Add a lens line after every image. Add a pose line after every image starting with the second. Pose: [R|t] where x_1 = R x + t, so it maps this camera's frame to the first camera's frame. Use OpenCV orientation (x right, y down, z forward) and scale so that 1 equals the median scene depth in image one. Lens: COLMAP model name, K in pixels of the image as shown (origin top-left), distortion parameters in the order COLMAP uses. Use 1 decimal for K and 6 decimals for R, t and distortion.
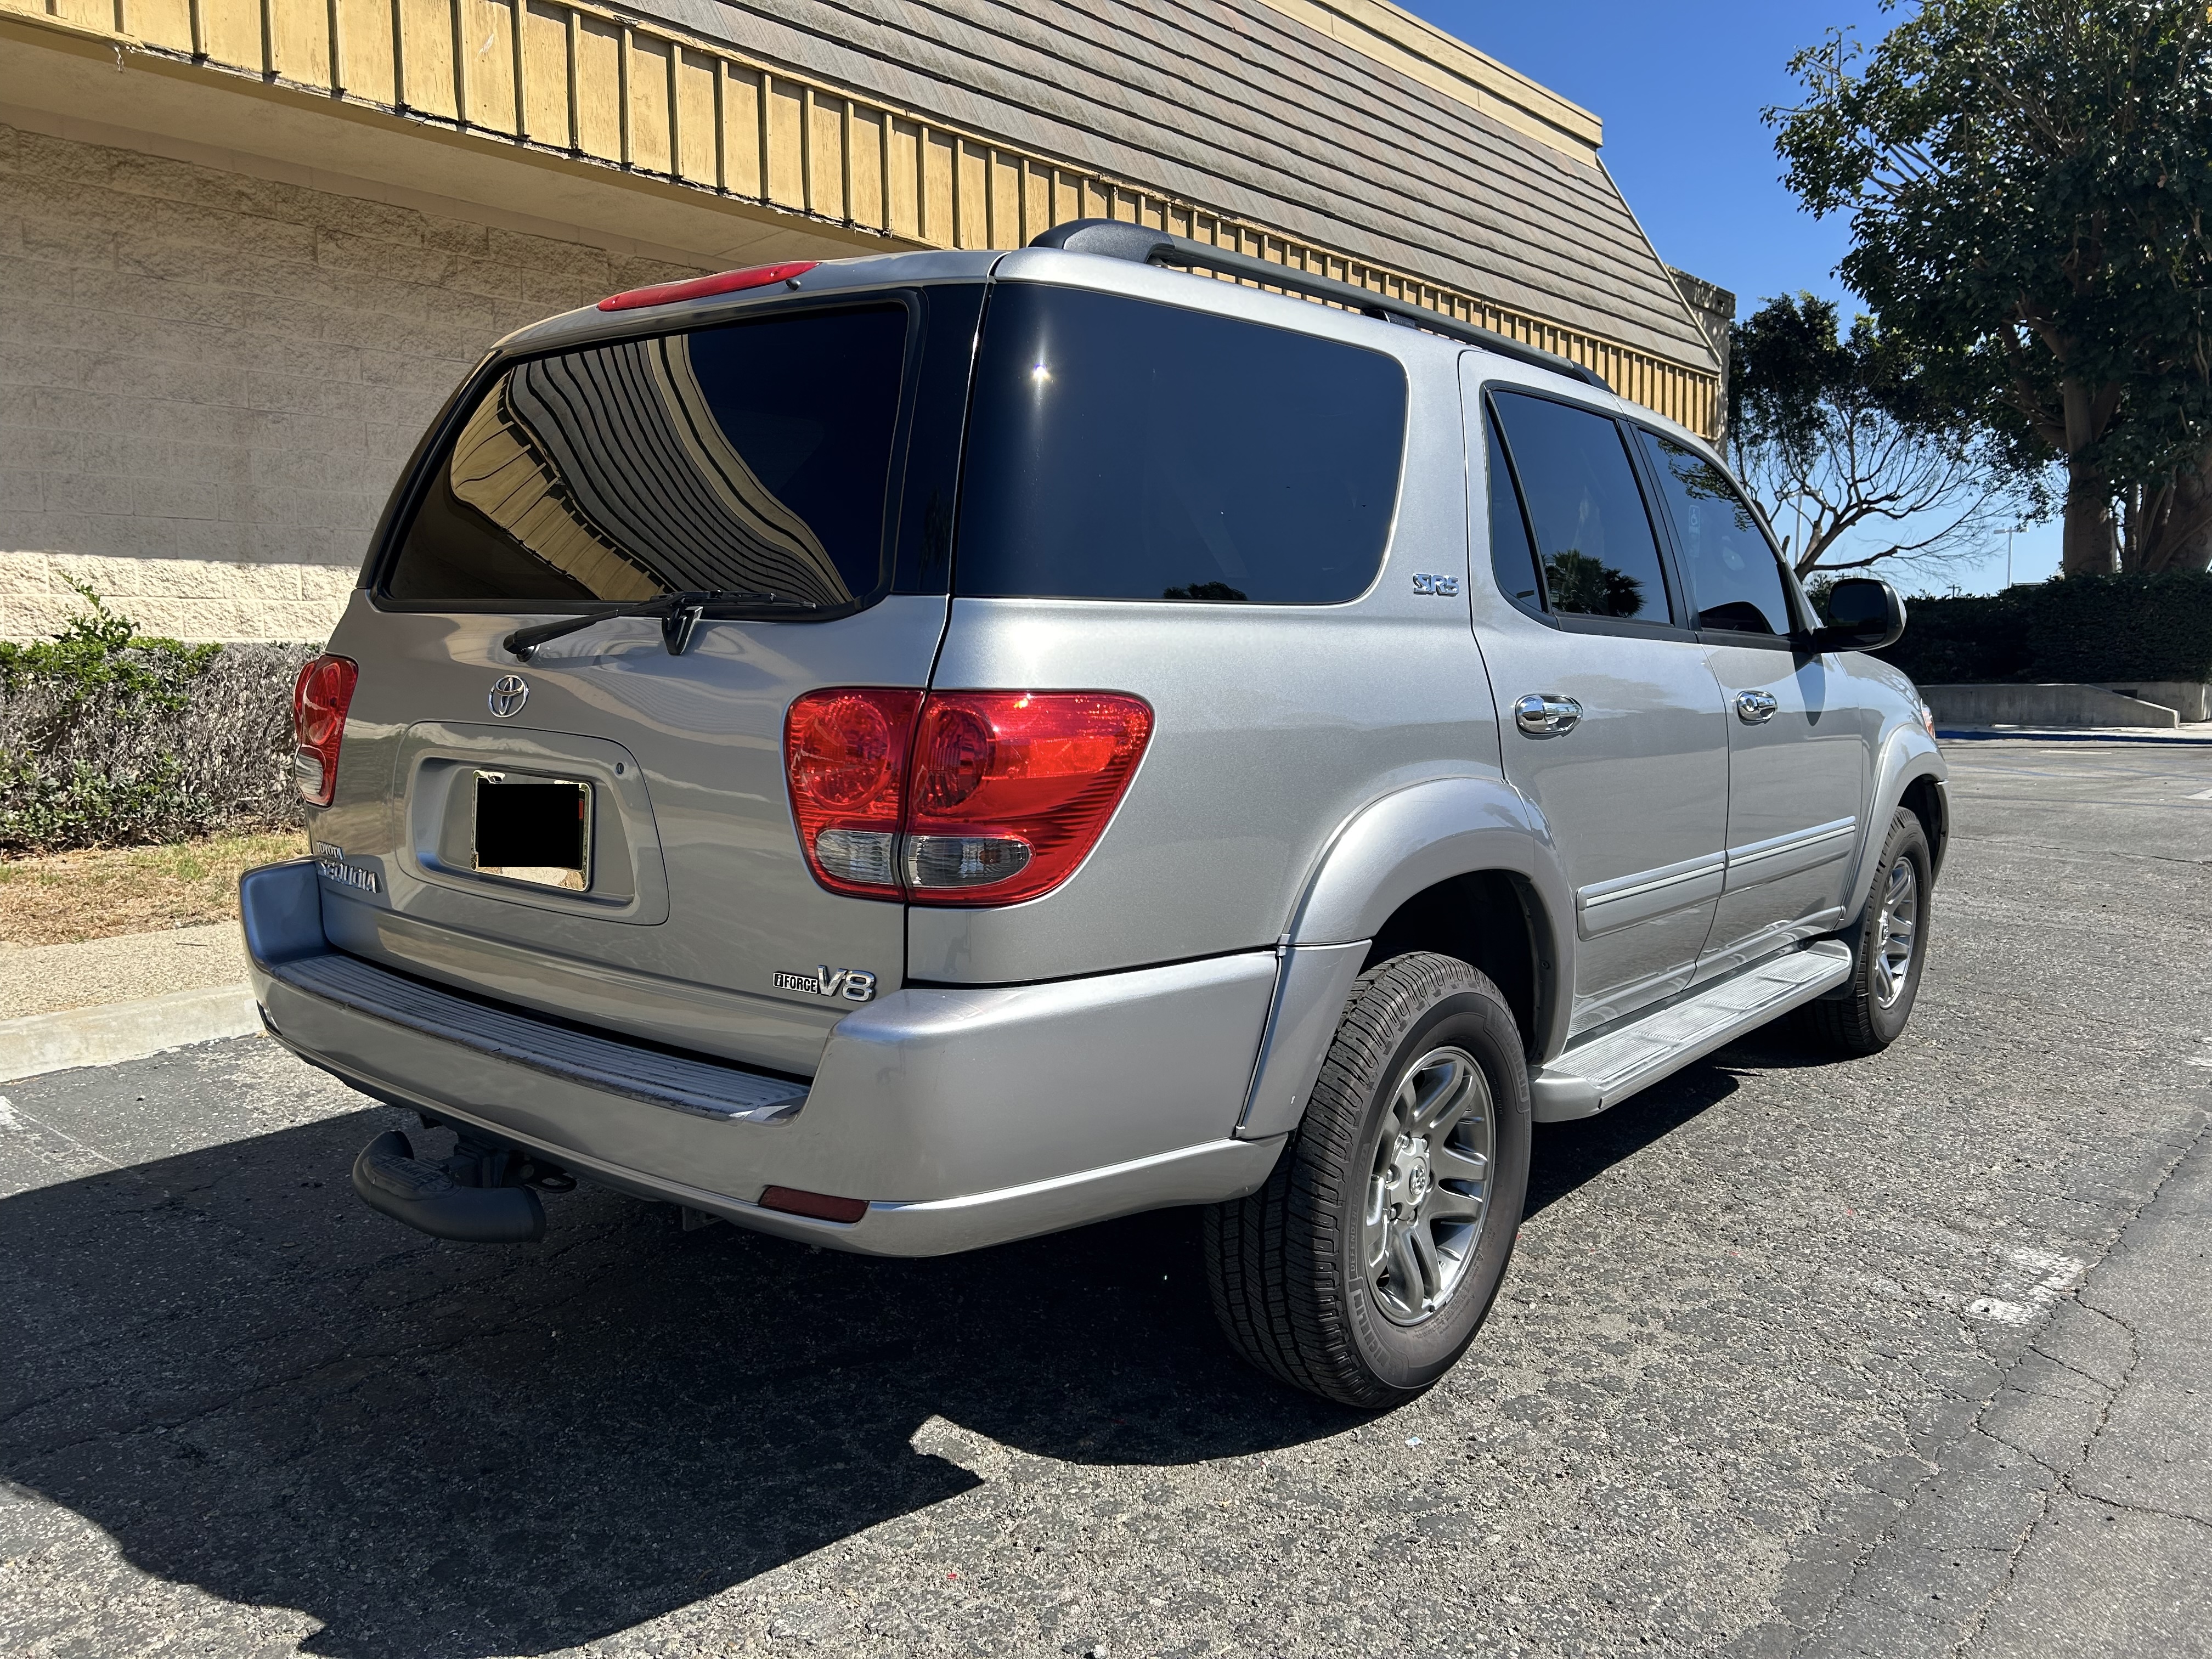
lens RADIAL K [[1662.3, 0, 1092.7], [0, 1662.3, 827.8], [0, 0, 1]] dist [0.051238, -0.054430]
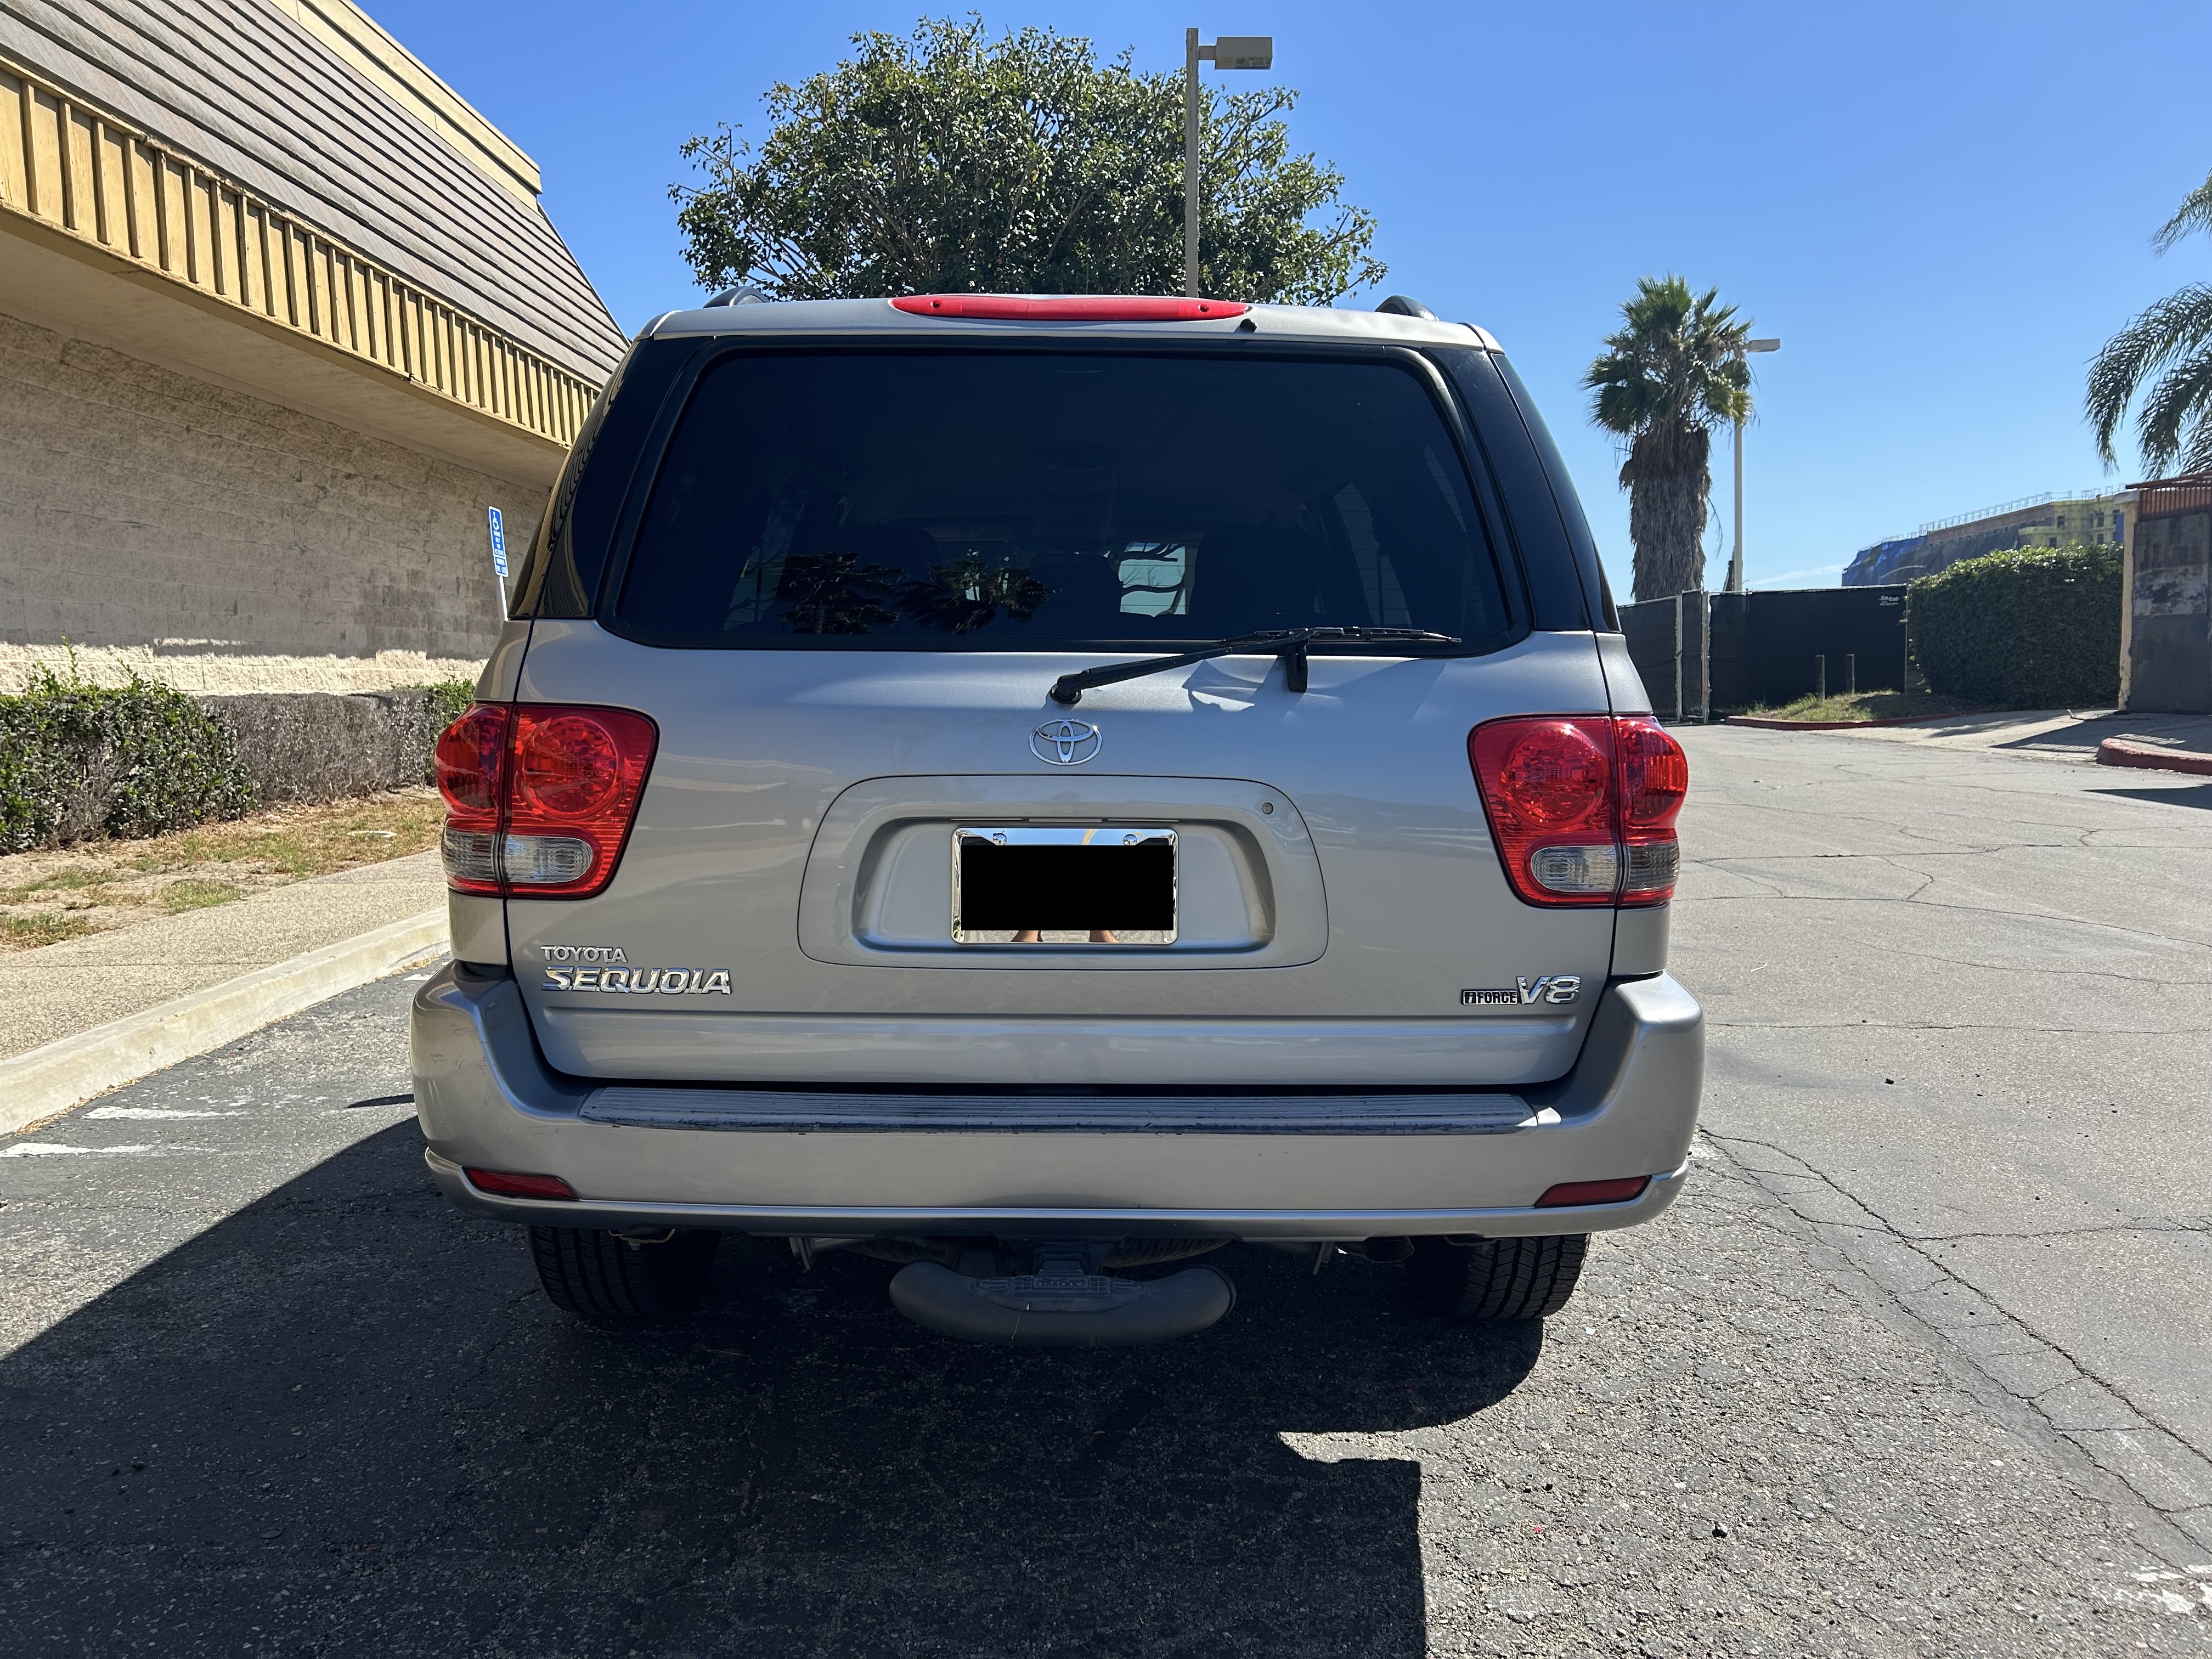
lens RADIAL K [[1662.3, 0, 1100.7], [0, 1662.3, 830.2], [0, 0, 1]] dist [0.051238, -0.054430]
pose [[0.763458, -0.067011, 0.642372, -0.255212], [0.083268, 0.996515, 0.004990, -0.009629], [-0.640468, 0.049680, 0.766377, 0.083803]]
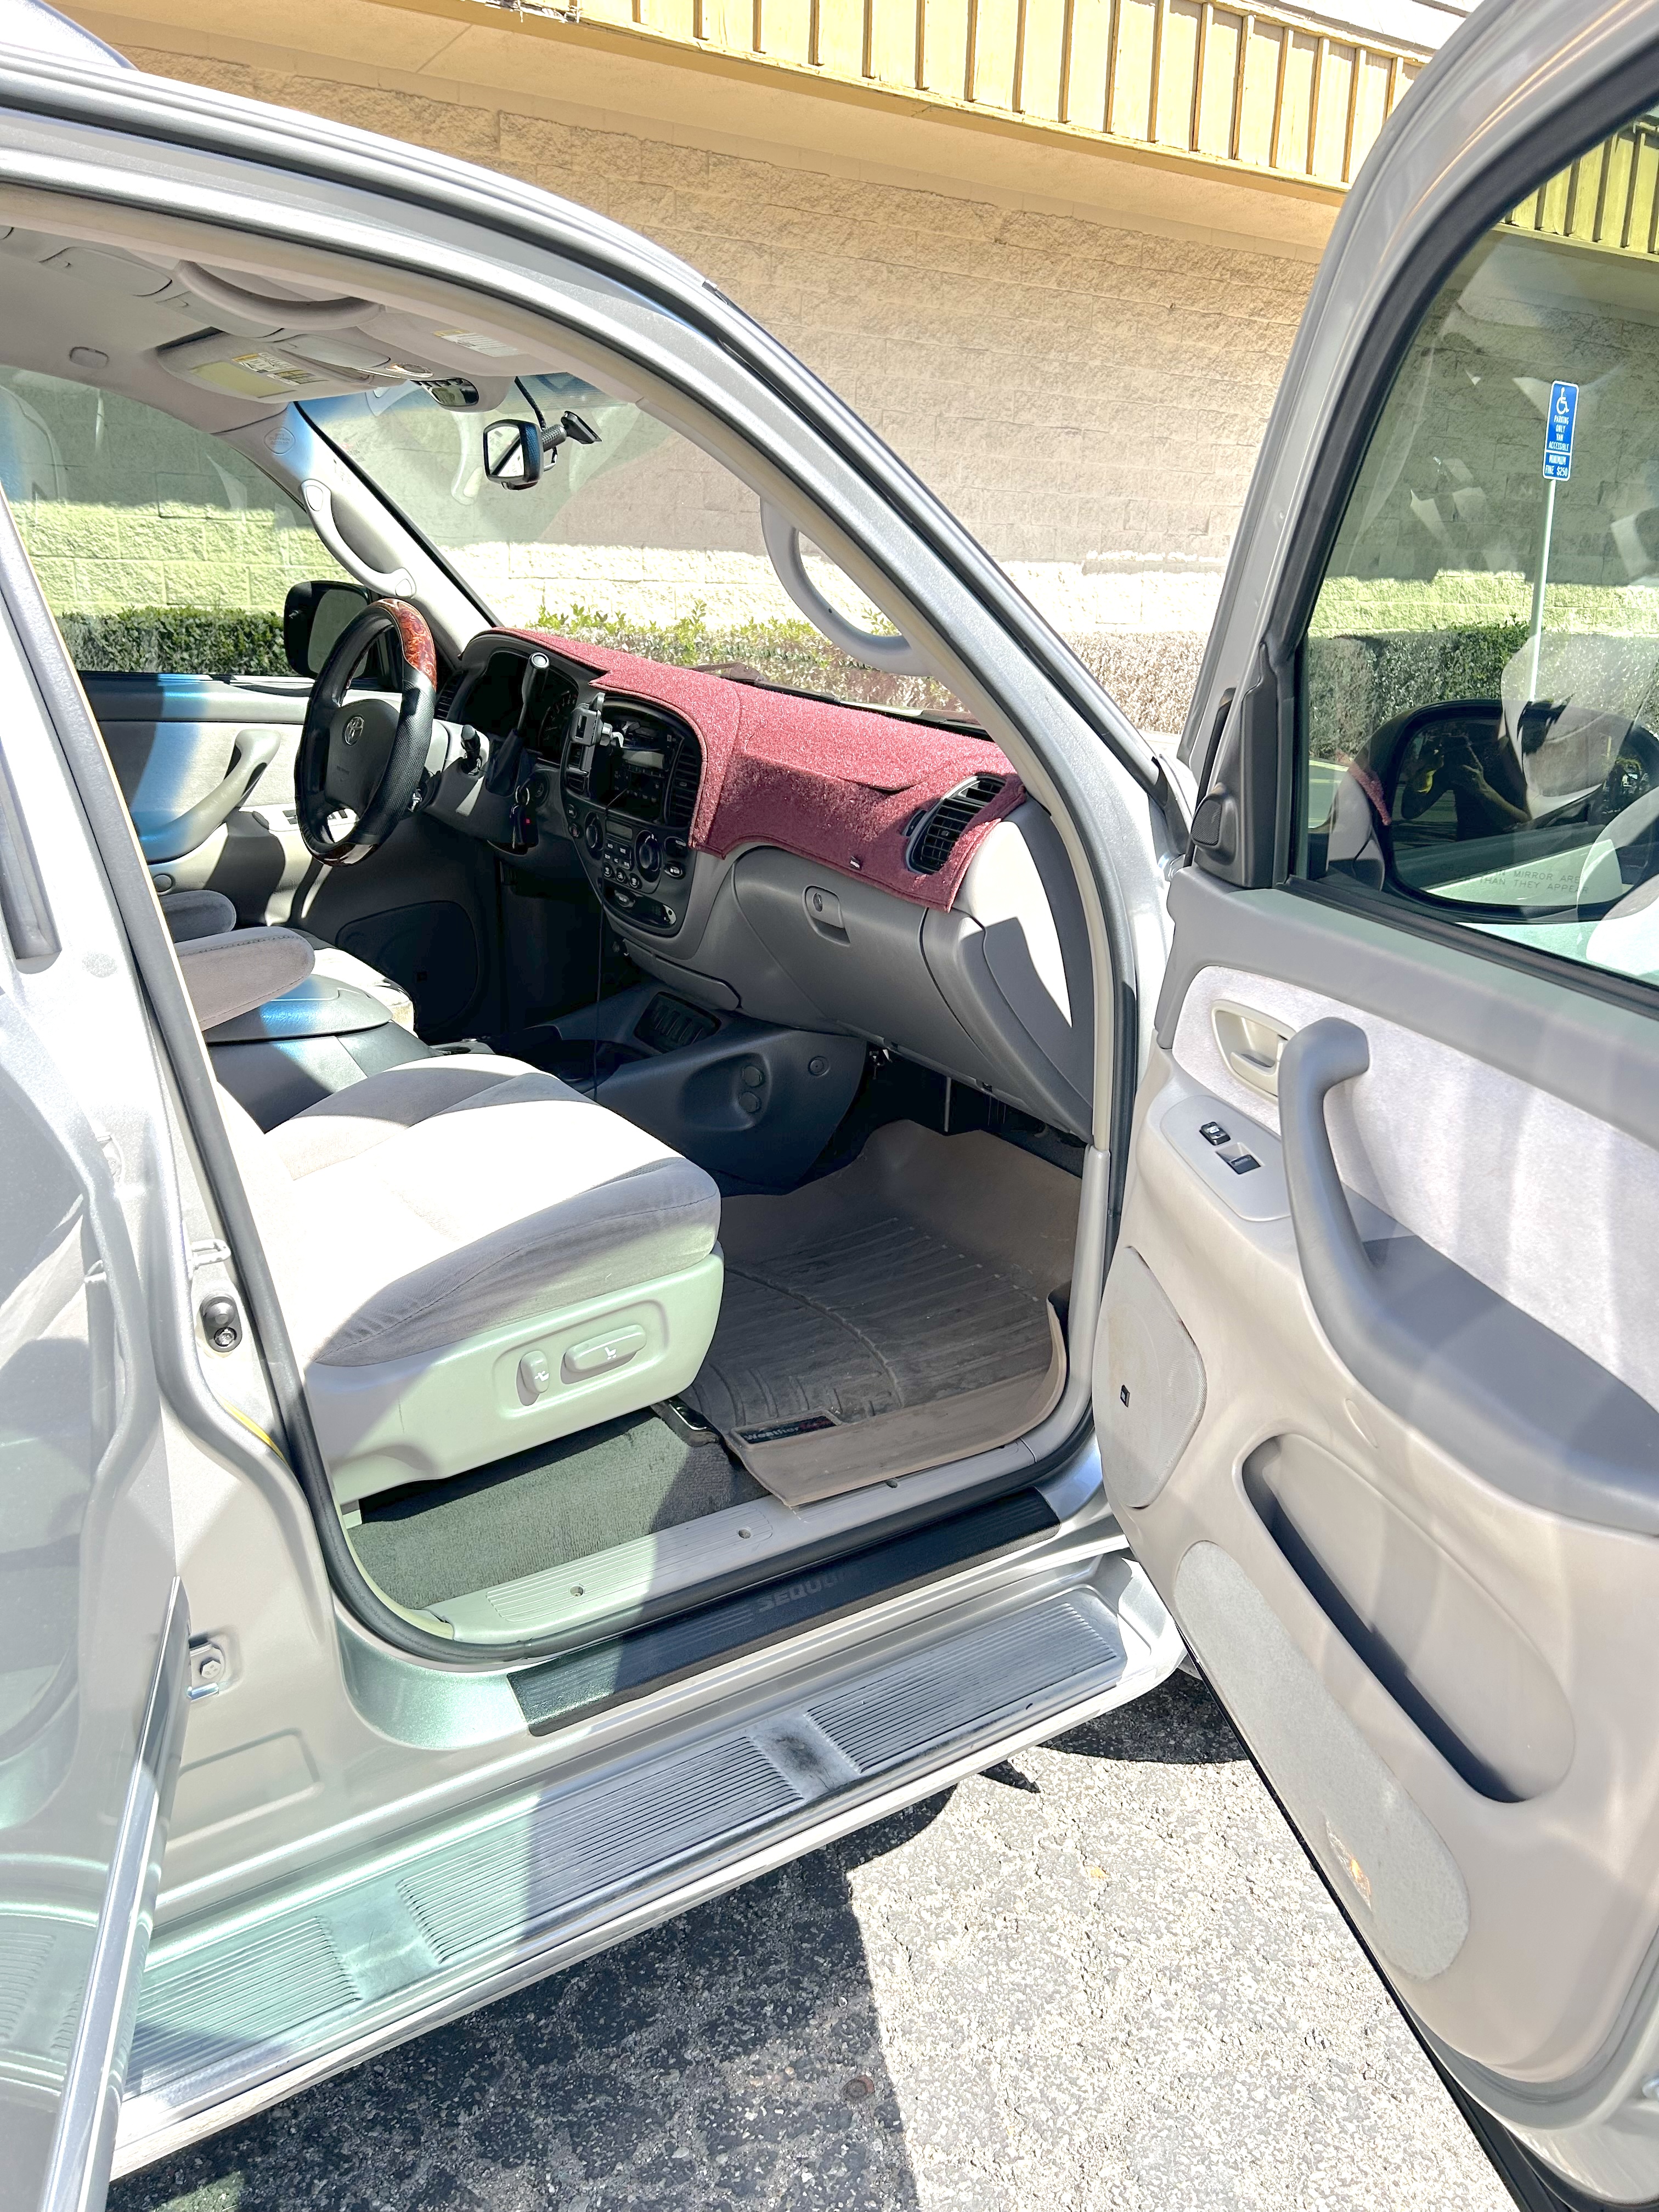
lens RADIAL K [[1662.3, 0, 838.7], [0, 1662.3, 1100.0], [0, 0, 1]] dist [0.051238, -0.054430]
pose [[0.961010, 0.107825, -0.254625, 0.241251], [-0.058396, 0.979209, 0.194265, -0.063908], [0.270278, -0.171821, 0.947326, 0.330483]]
